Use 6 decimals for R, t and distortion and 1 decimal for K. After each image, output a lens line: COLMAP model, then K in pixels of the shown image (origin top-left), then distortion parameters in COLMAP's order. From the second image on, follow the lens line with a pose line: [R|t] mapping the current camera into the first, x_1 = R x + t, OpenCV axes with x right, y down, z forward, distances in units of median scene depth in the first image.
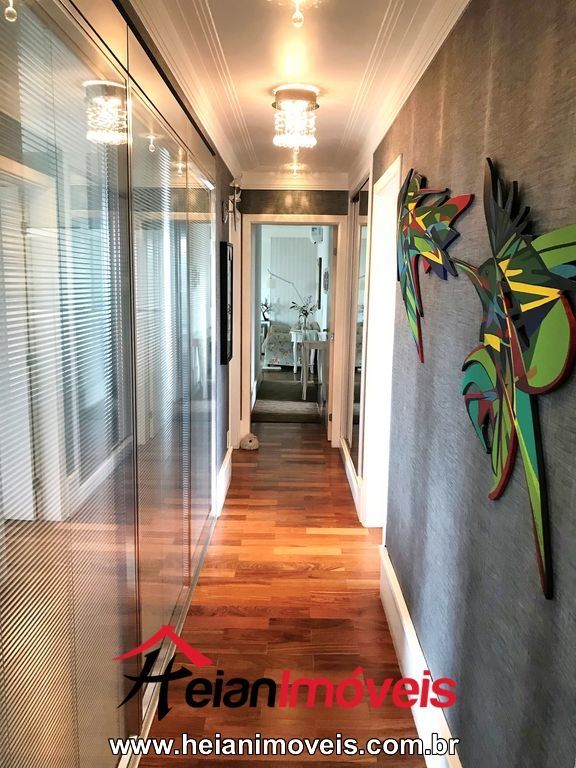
lens RADIAL K [[641.4, 0, 288.0], [0, 641.4, 382.9], [0, 0, 1]] dist [0.053696, -0.008447]
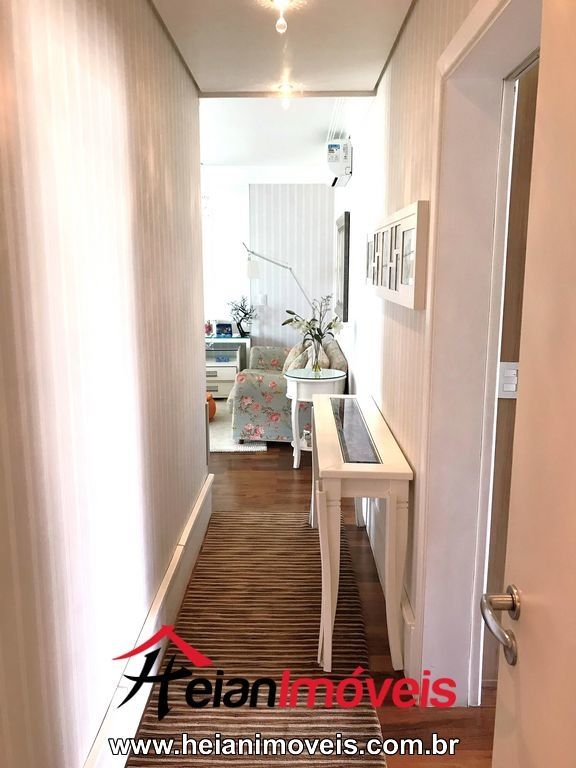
lens RADIAL K [[641.4, 0, 288.3], [0, 641.4, 385.1], [0, 0, 1]] dist [0.053696, -0.008447]
pose [[0.999911, -0.012514, -0.004626, 0.007134], [0.012613, 0.999680, 0.021942, -0.068462], [0.004350, -0.021998, 0.999749, 0.451457]]
